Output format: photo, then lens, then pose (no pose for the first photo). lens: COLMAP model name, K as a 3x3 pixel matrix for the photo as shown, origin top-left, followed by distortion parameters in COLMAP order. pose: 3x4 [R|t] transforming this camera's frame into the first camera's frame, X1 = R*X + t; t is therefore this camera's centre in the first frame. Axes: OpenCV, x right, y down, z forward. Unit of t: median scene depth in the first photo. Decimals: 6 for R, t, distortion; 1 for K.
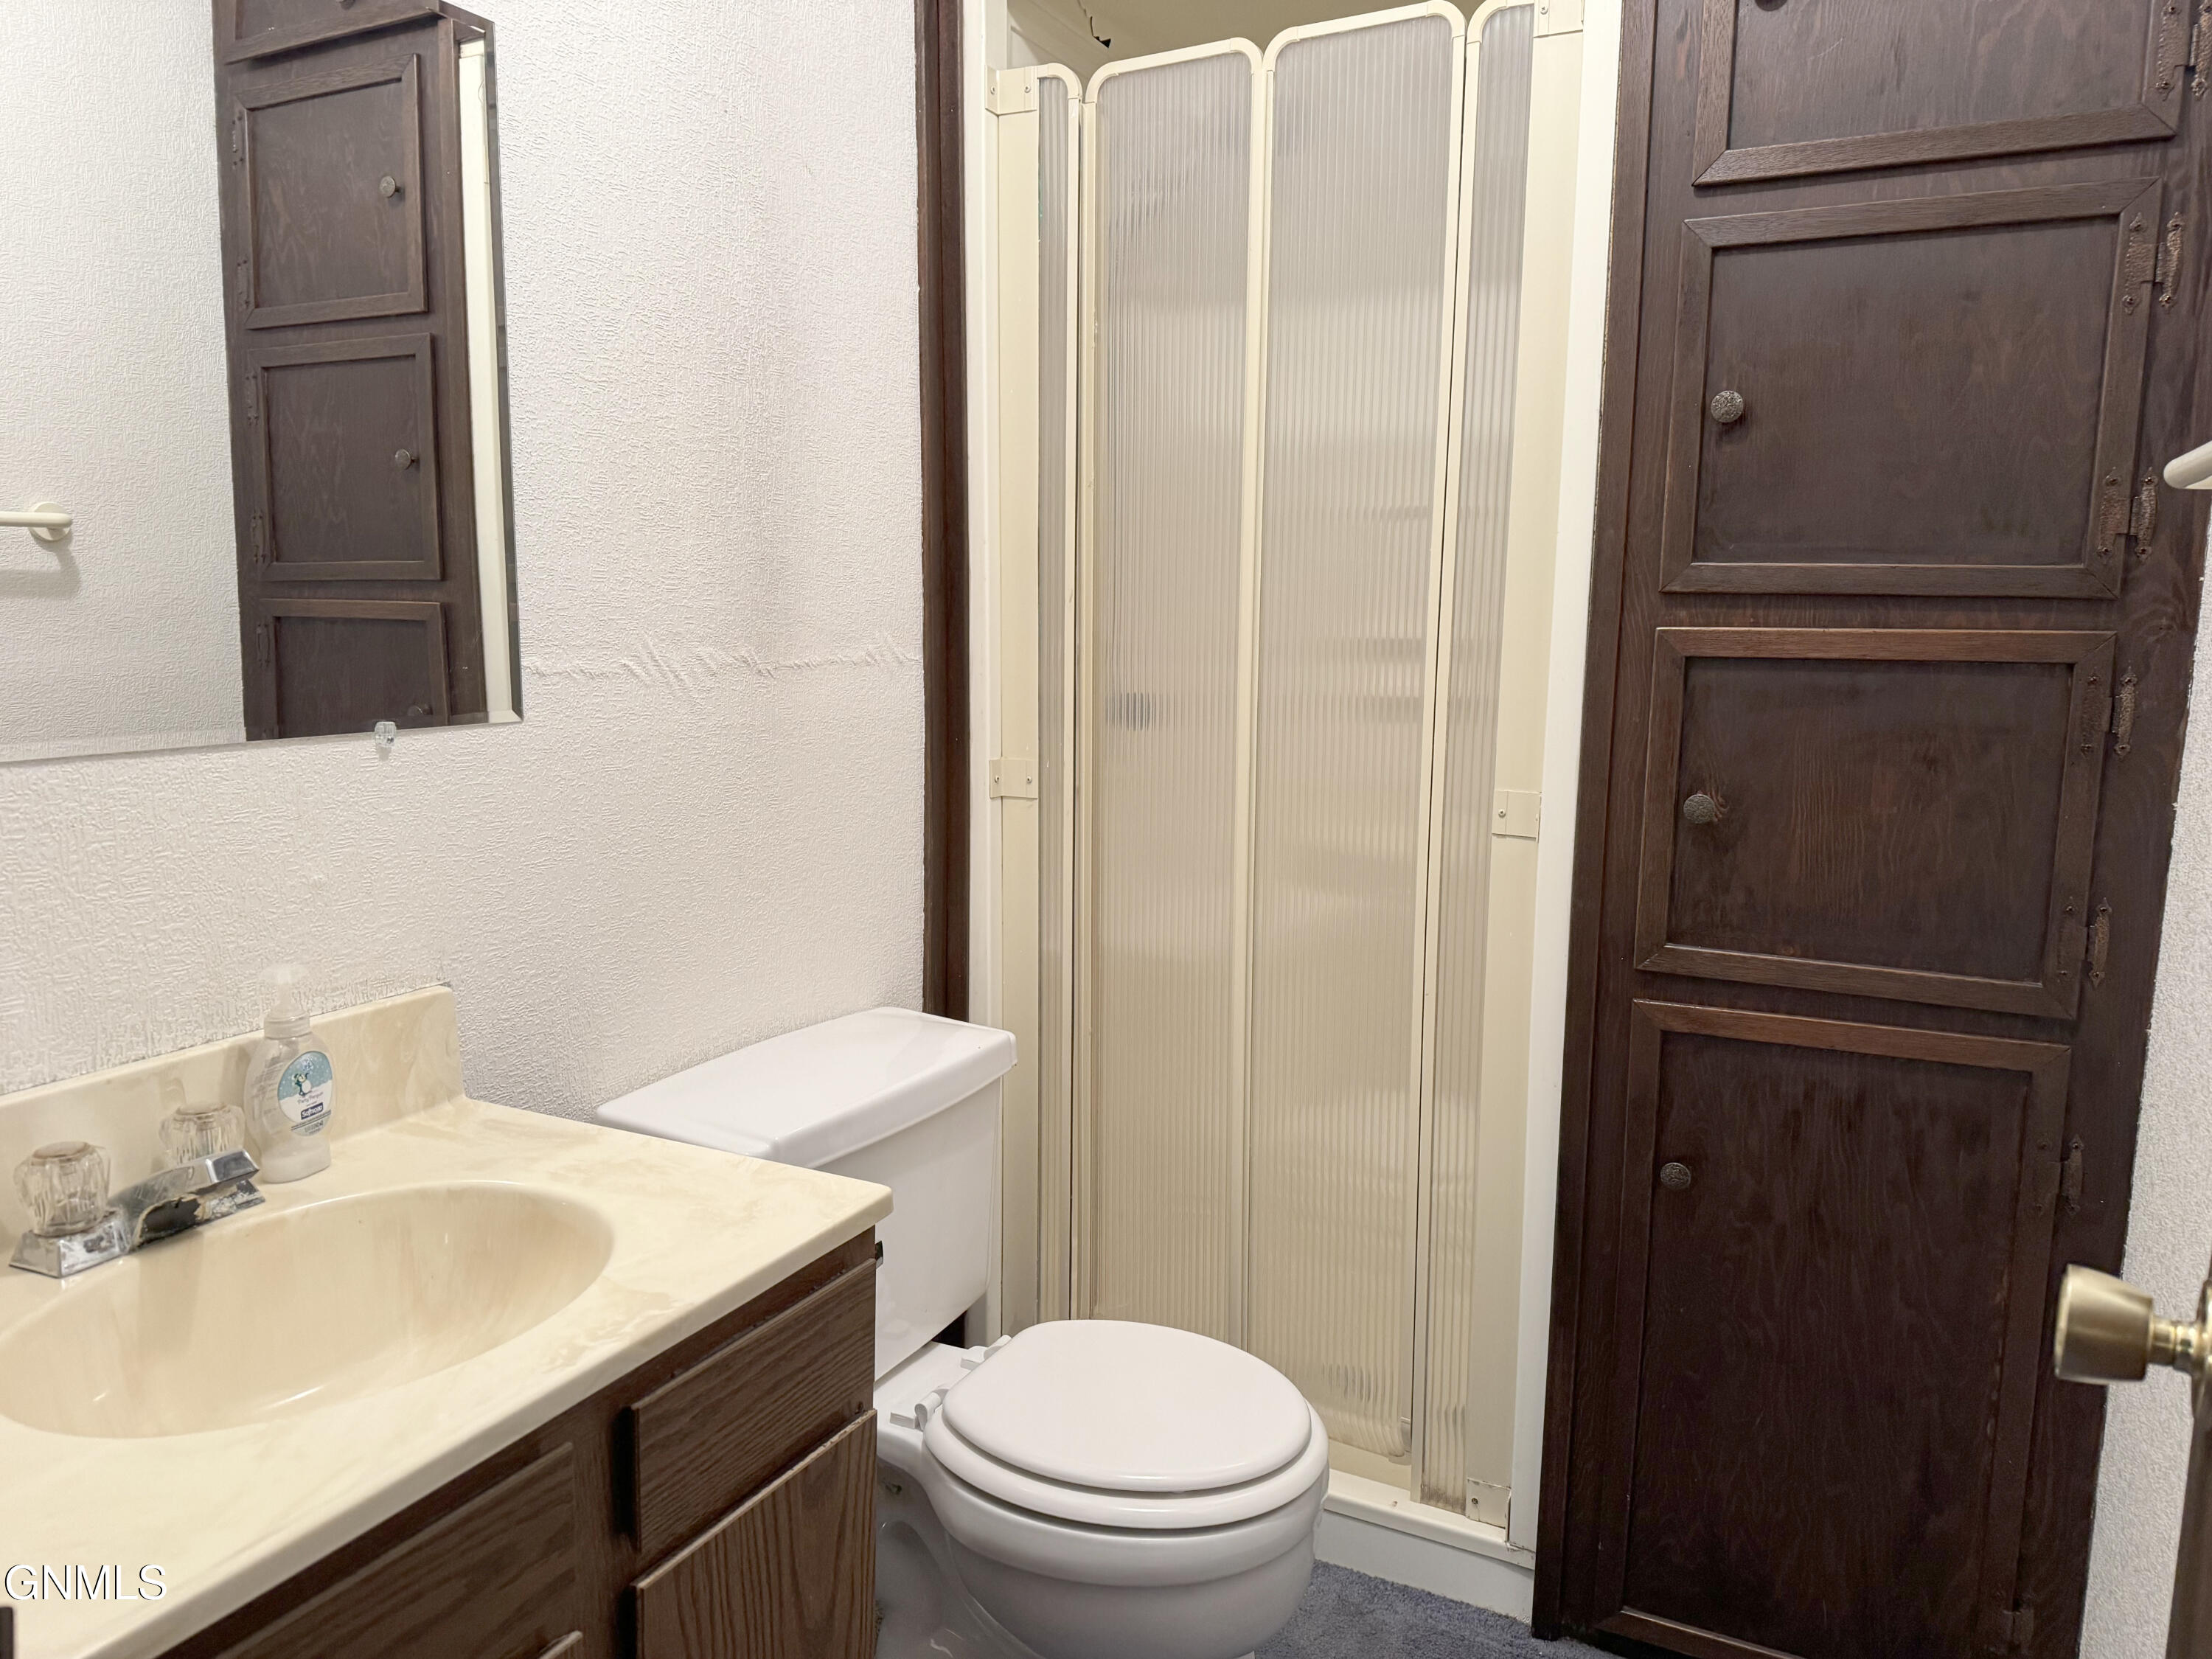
lens RADIAL K [[1522.3, 0, 1106.0], [0, 1522.3, 829.5], [0, 0, 1]] dist [0.106023, -0.150868]
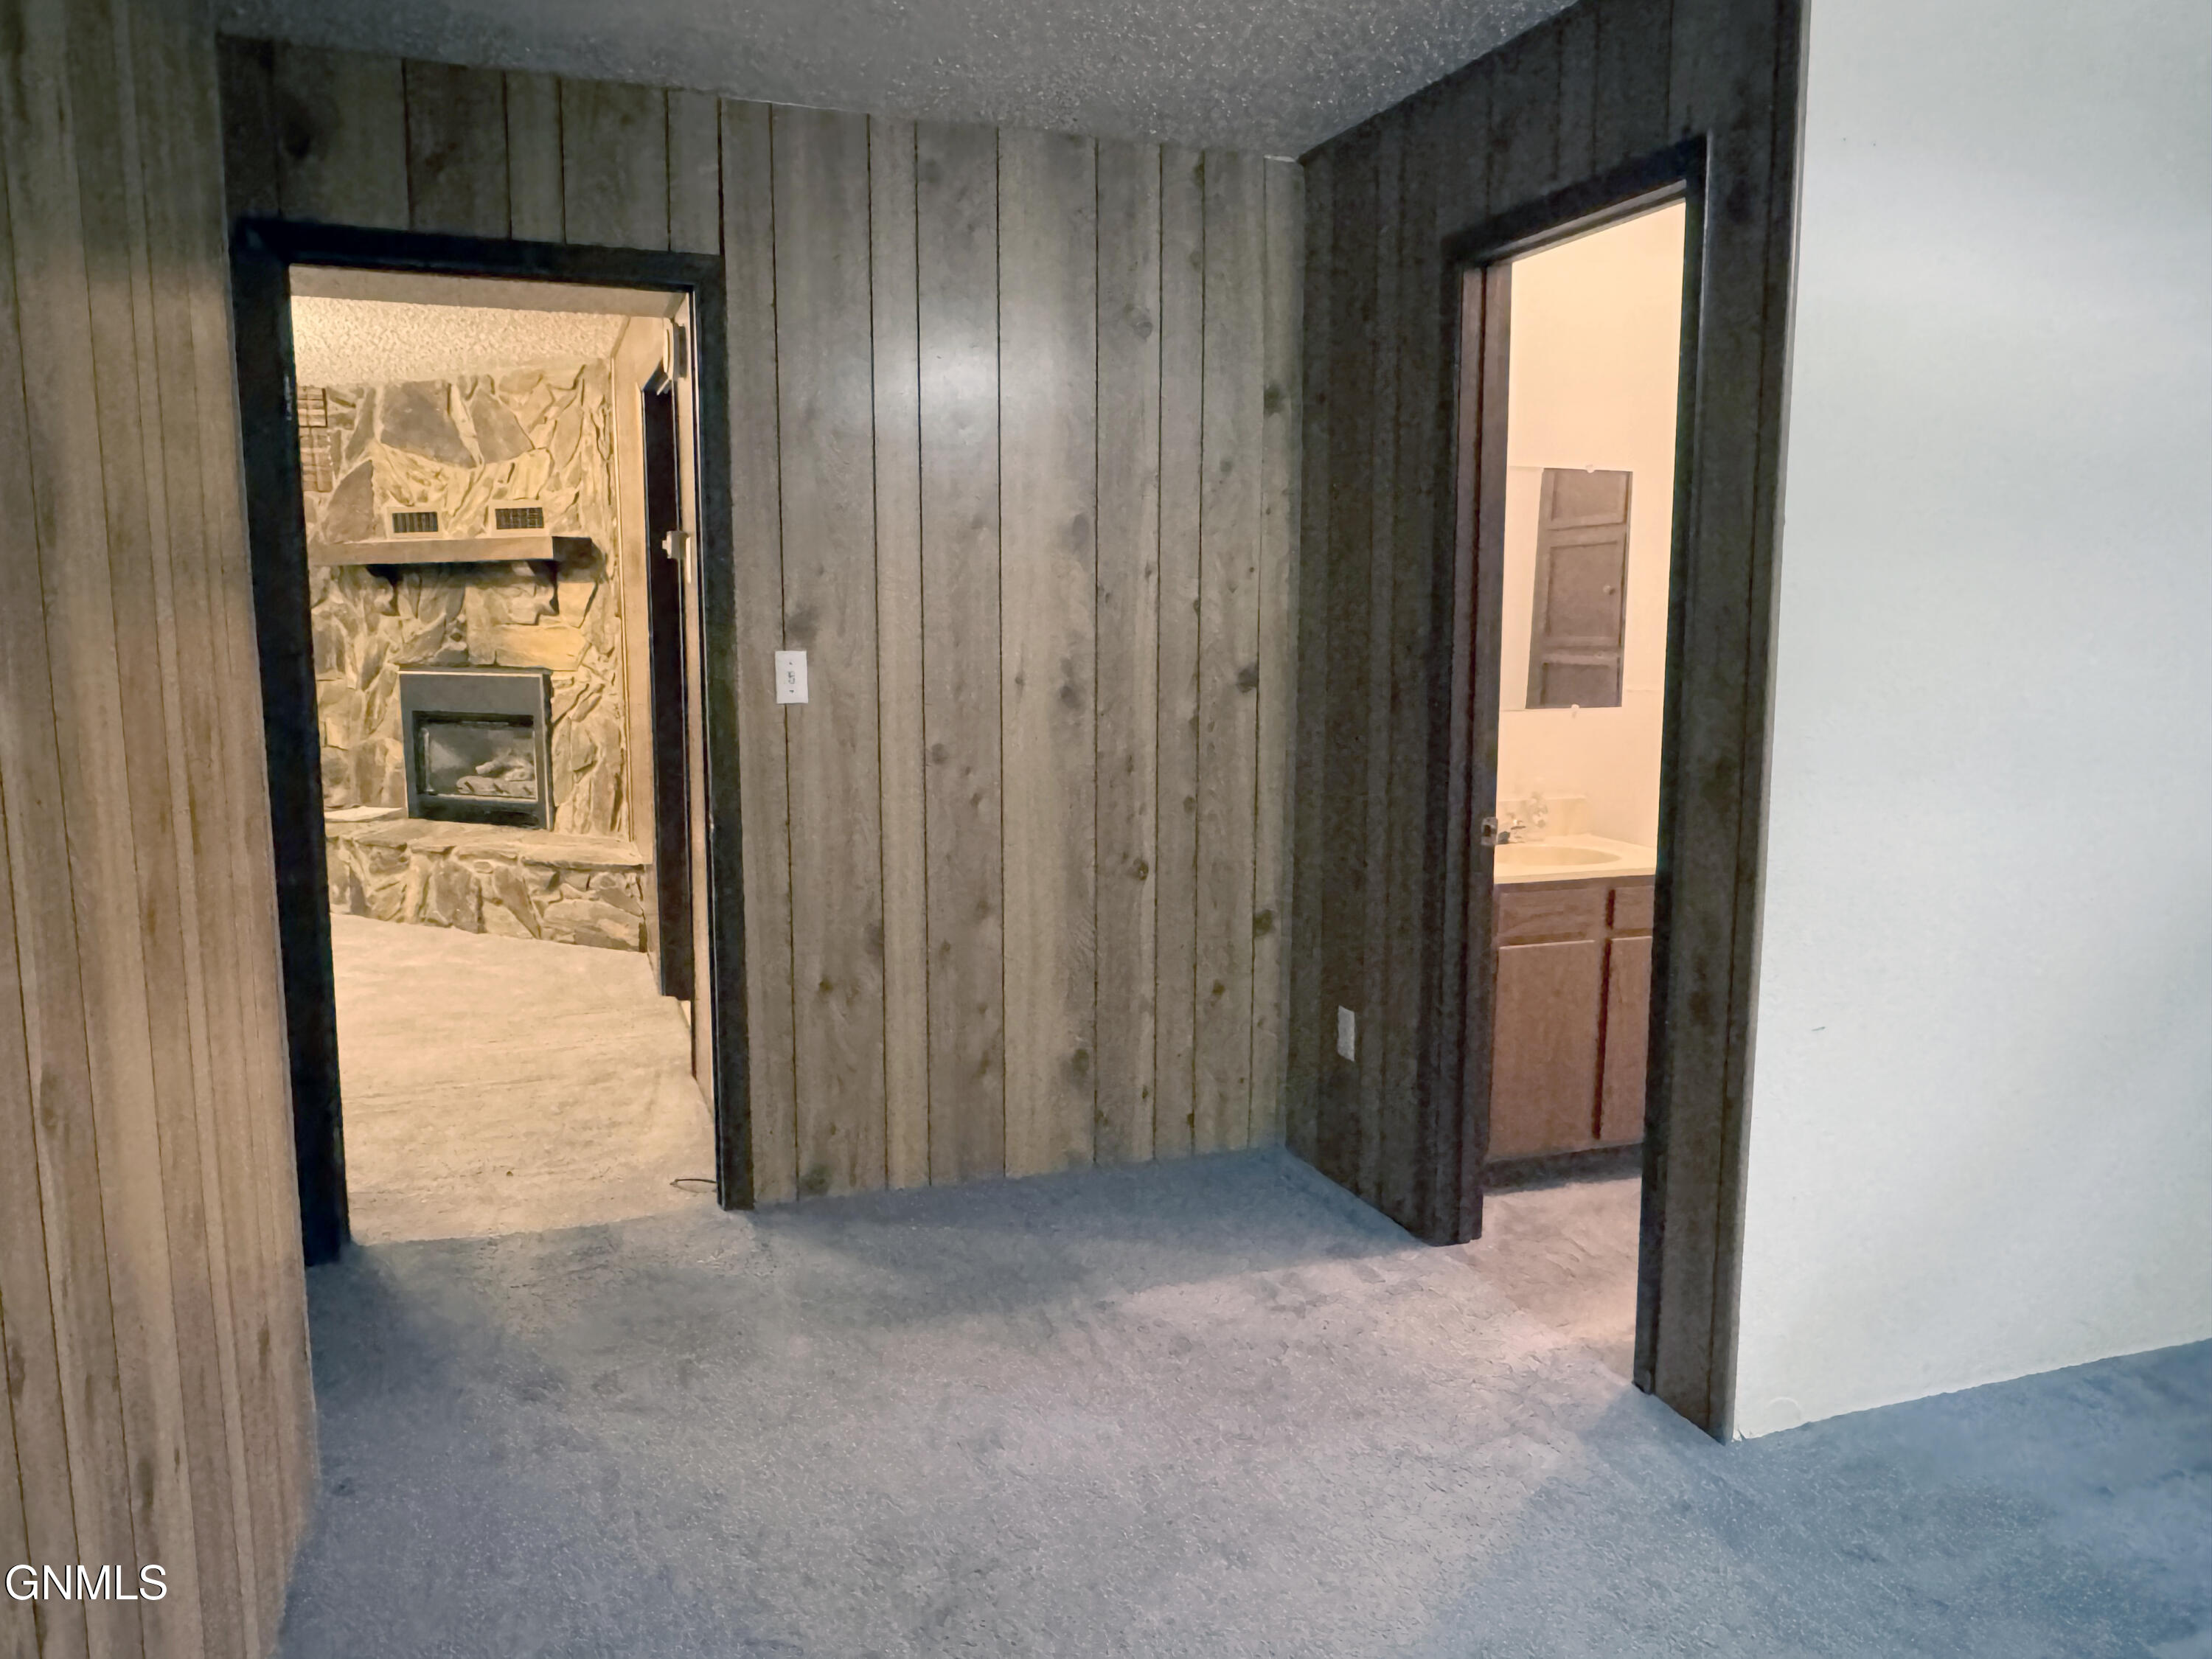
lens RADIAL K [[1600.1, 0, 1106.0], [0, 1600.1, 829.5], [0, 0, 1]] dist [-0.005207, -0.000898]
pose [[0.731759, 0.086072, -0.676107, 0.570420], [-0.100117, 0.994808, 0.018286, 0.120842], [0.674171, 0.054309, 0.736576, -1.092847]]
